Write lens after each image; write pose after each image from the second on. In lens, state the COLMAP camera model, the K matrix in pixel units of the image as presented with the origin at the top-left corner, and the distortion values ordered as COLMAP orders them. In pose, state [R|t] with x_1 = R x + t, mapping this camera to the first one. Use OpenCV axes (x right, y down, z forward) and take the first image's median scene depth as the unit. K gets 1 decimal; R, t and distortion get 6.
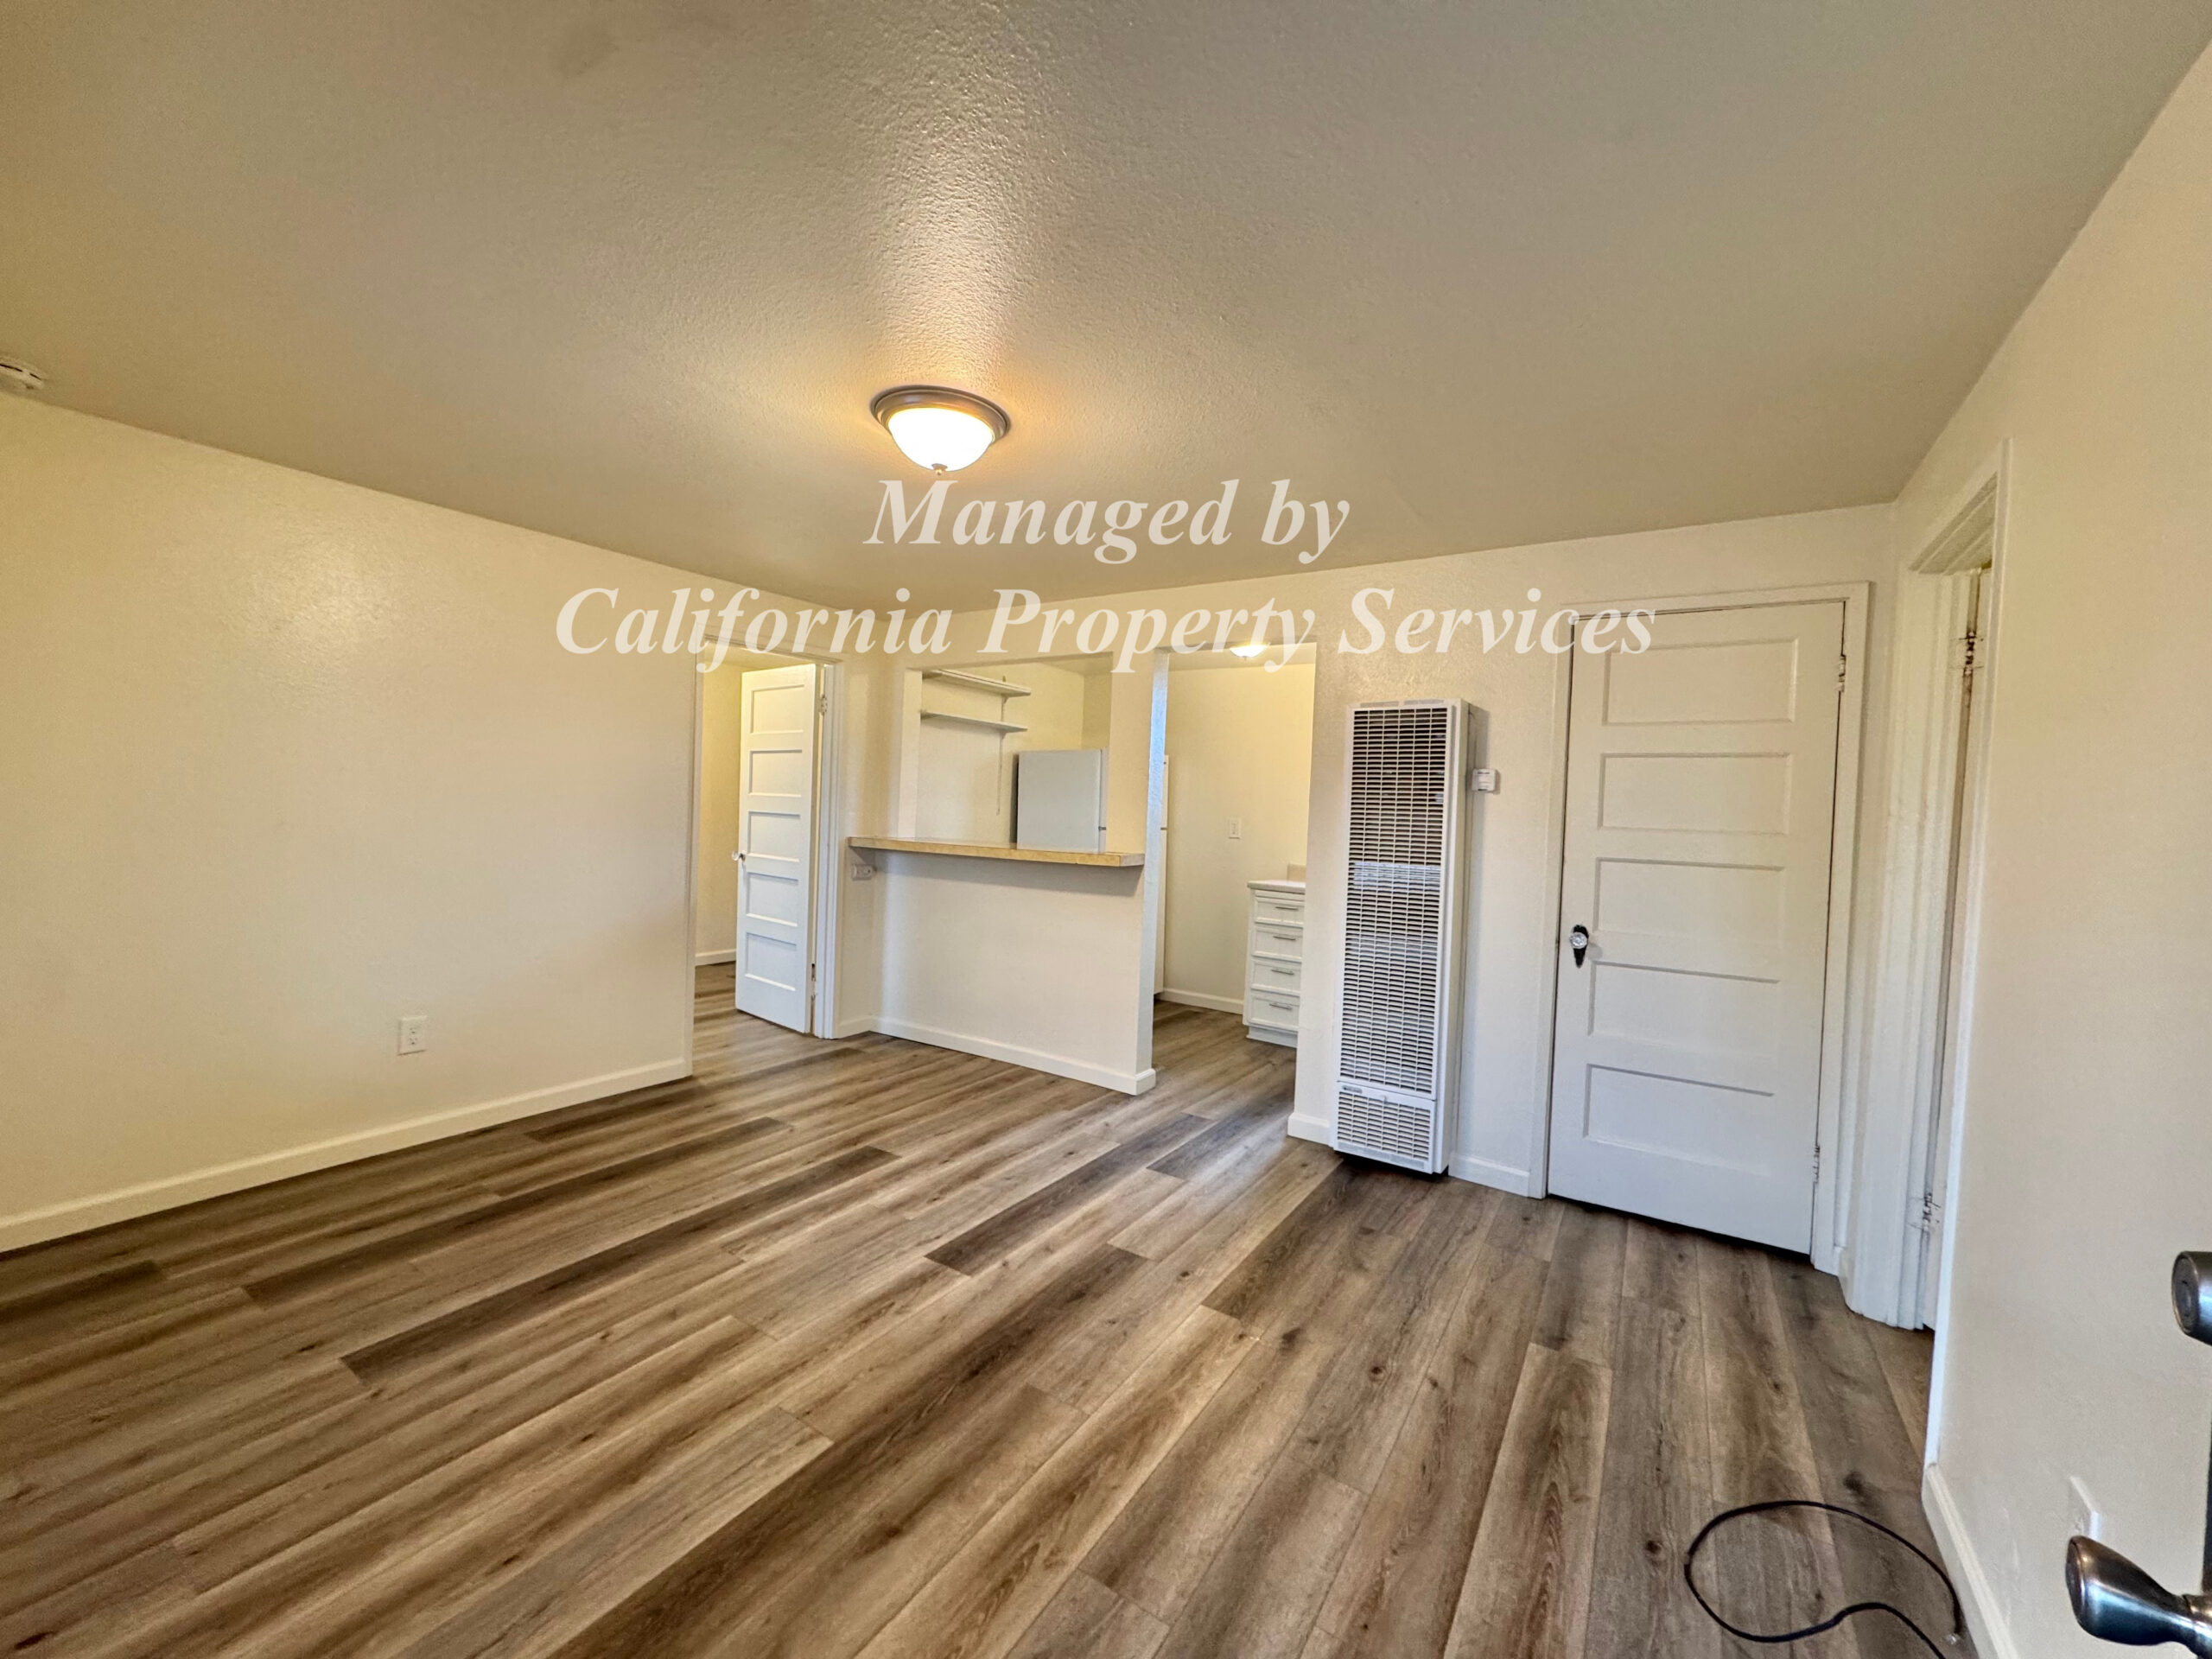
lens RADIAL K [[875.9, 0, 1100.1], [0, 875.9, 835.8], [0, 0, 1]] dist [-0.000889, 0.000102]
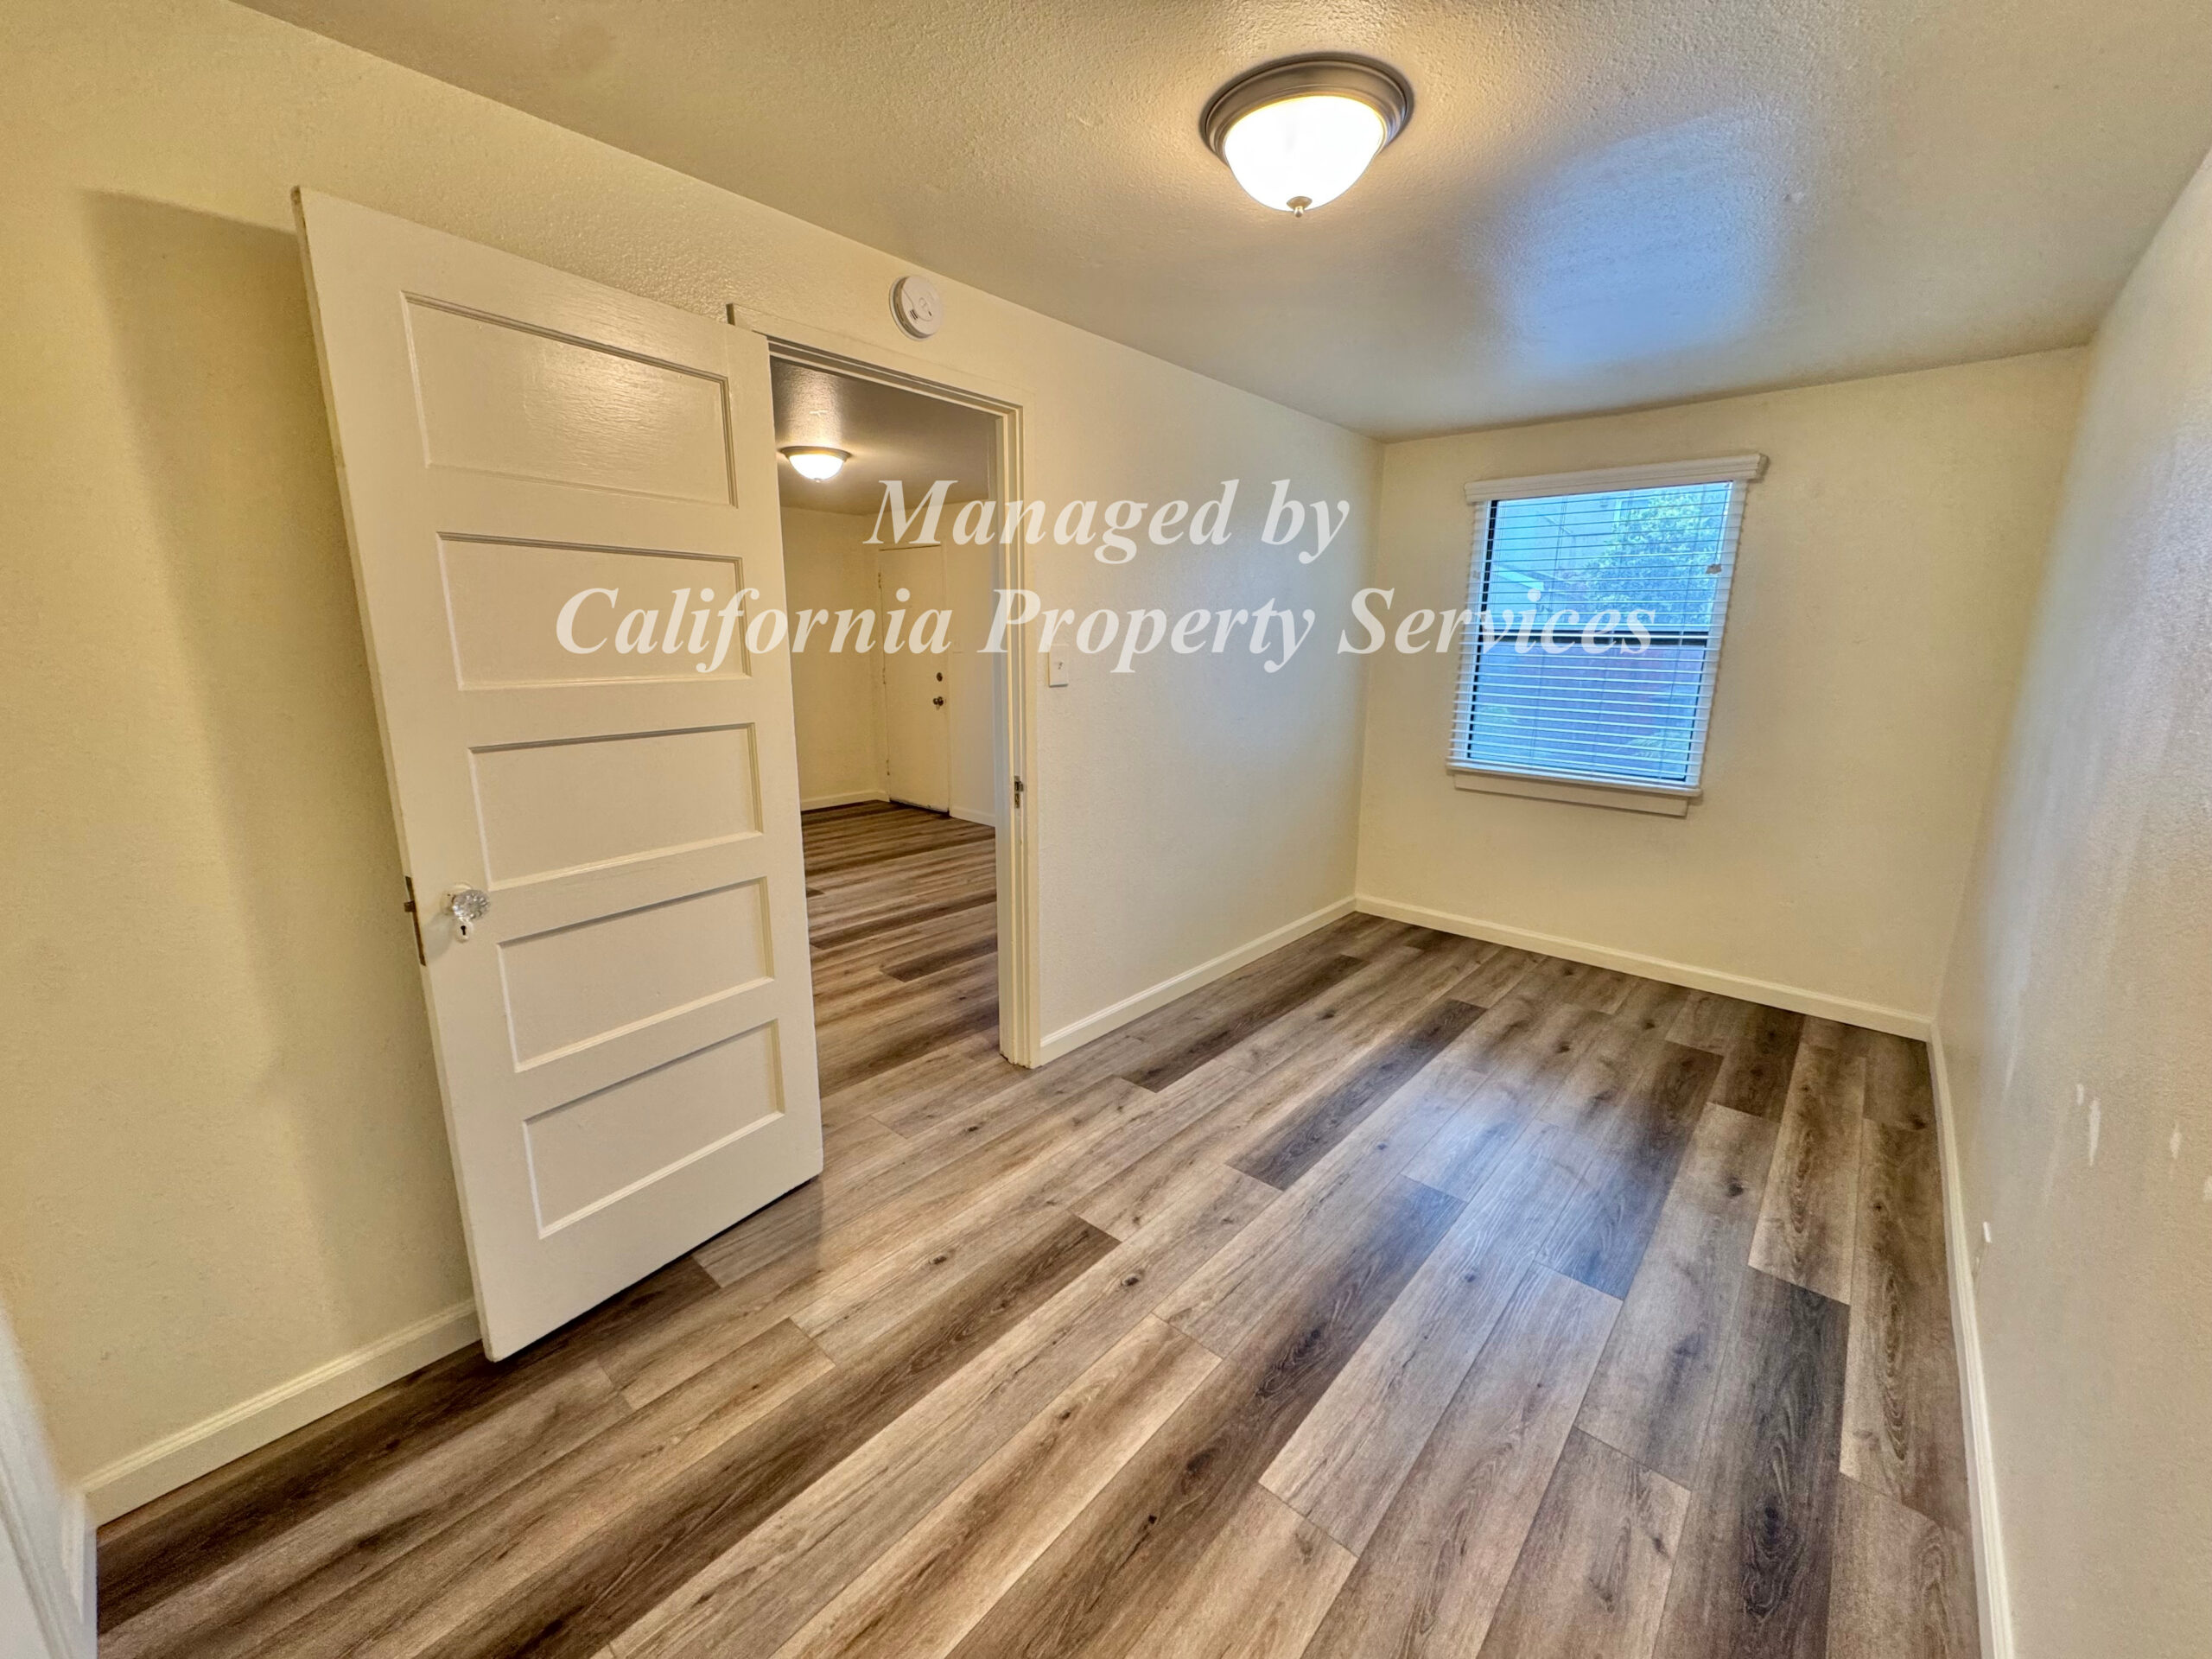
lens RADIAL K [[875.9, 0, 1111.1], [0, 875.9, 830.3], [0, 0, 1]] dist [-0.000889, 0.000102]
pose [[-0.988366, -0.084456, 0.126488, -1.124837], [-0.049806, 0.965525, 0.255500, -0.181325], [-0.143706, 0.246228, -0.958499, 2.911750]]
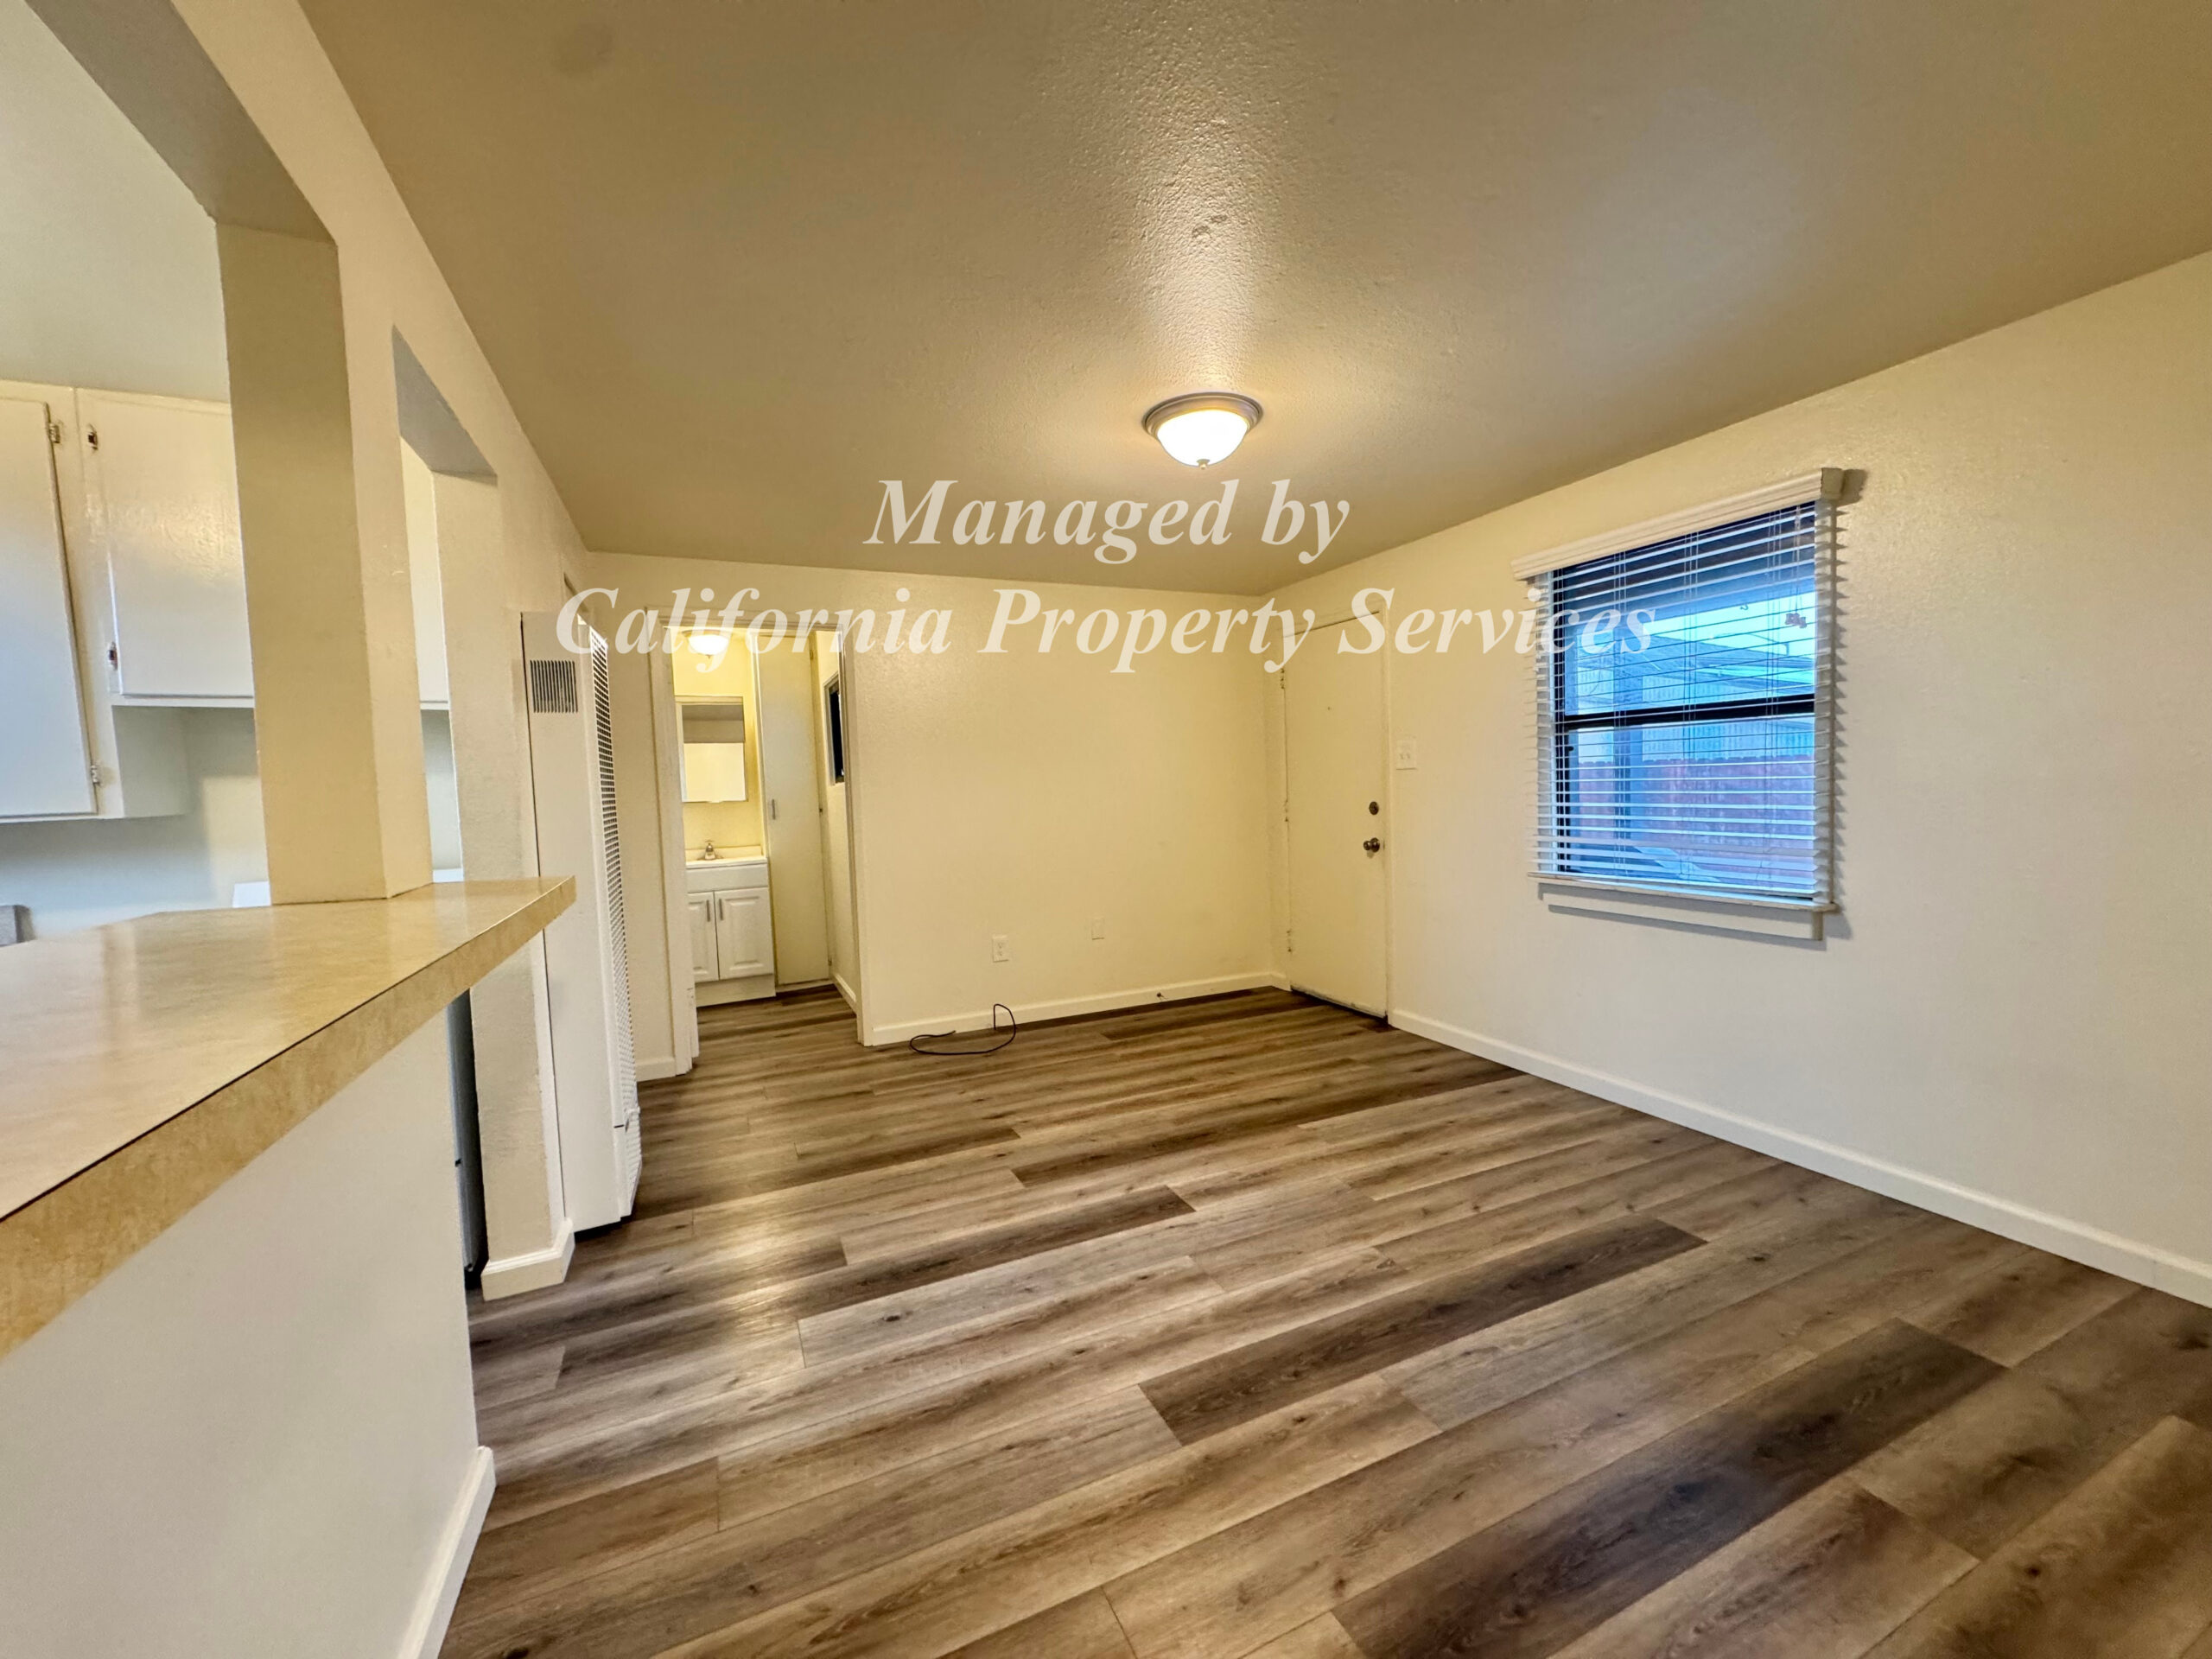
lens RADIAL K [[875.9, 0, 1097.3], [0, 875.9, 834.5], [0, 0, 1]] dist [-0.000889, 0.000102]
pose [[-0.839863, -0.040100, 0.541316, -0.681218], [0.021172, 0.994088, 0.106490, -0.061232], [-0.542386, 0.100898, -0.834049, 1.999891]]
